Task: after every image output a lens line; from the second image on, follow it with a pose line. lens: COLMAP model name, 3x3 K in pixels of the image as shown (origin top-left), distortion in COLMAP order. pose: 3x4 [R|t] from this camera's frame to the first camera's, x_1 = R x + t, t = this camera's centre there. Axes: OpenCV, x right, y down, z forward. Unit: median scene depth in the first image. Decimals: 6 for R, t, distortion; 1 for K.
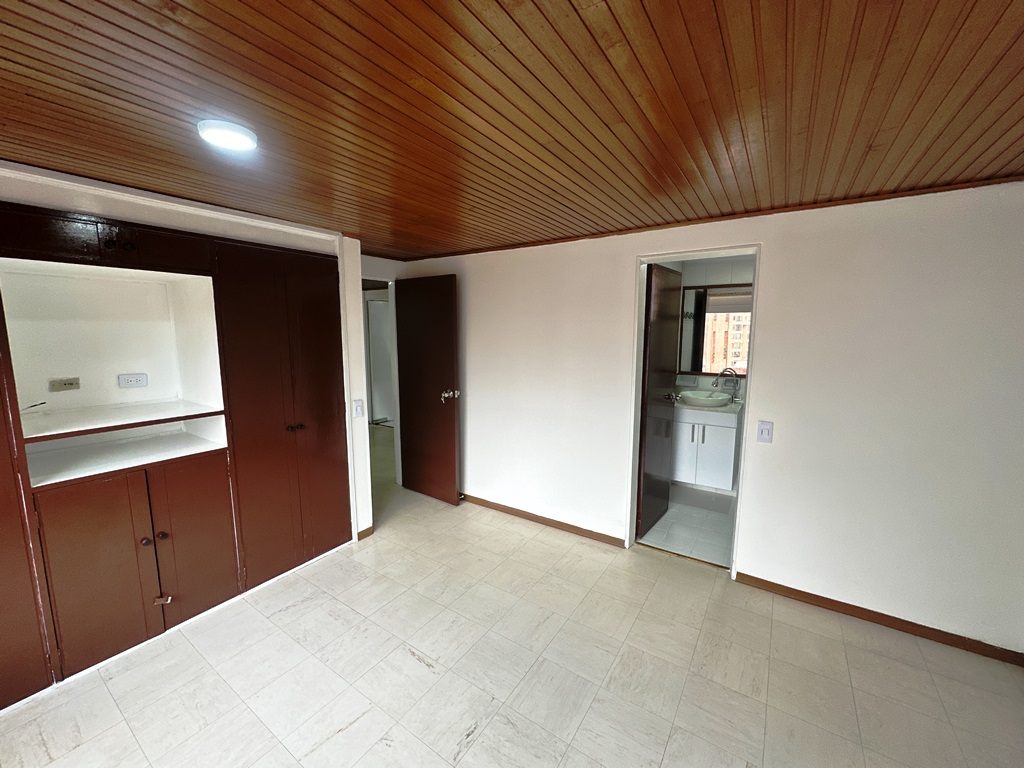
lens RADIAL K [[407.6, 0, 510.9], [0, 407.6, 383.9], [0, 0, 1]] dist [-0.001649, 0.000810]
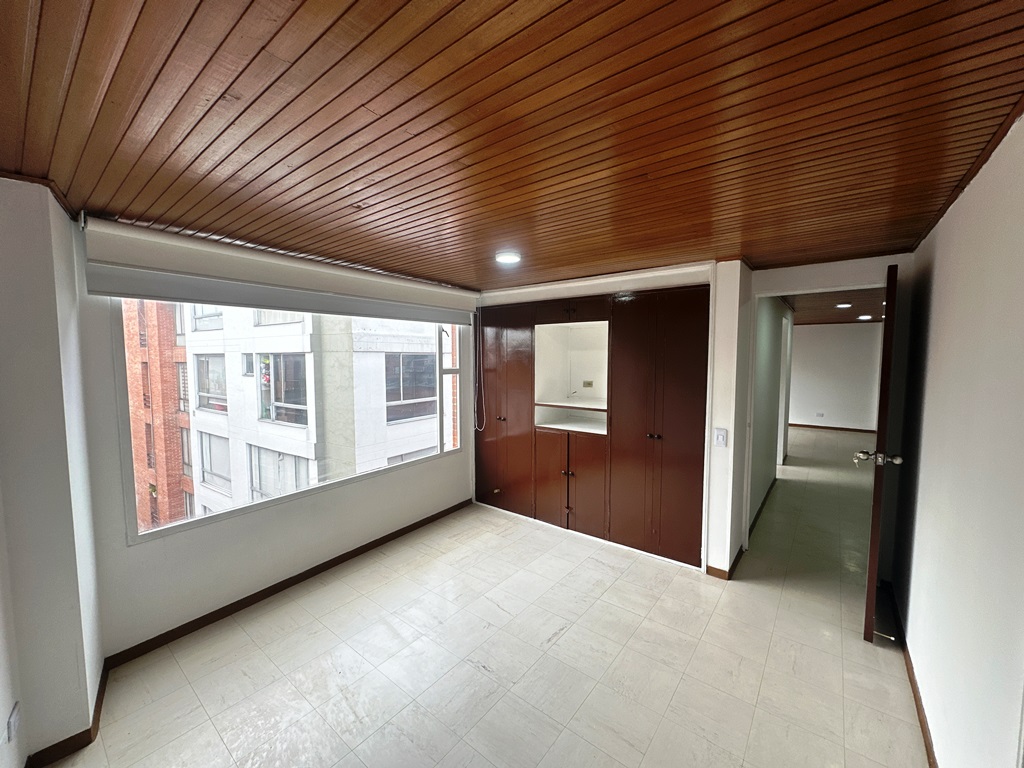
lens RADIAL K [[407.6, 0, 512.4], [0, 407.6, 383.7], [0, 0, 1]] dist [-0.001649, 0.000810]
pose [[-0.074152, 0.068910, -0.994863, 0.710987], [-0.129338, 0.988519, 0.078111, -0.089389], [0.988824, 0.134466, -0.064388, 0.670626]]
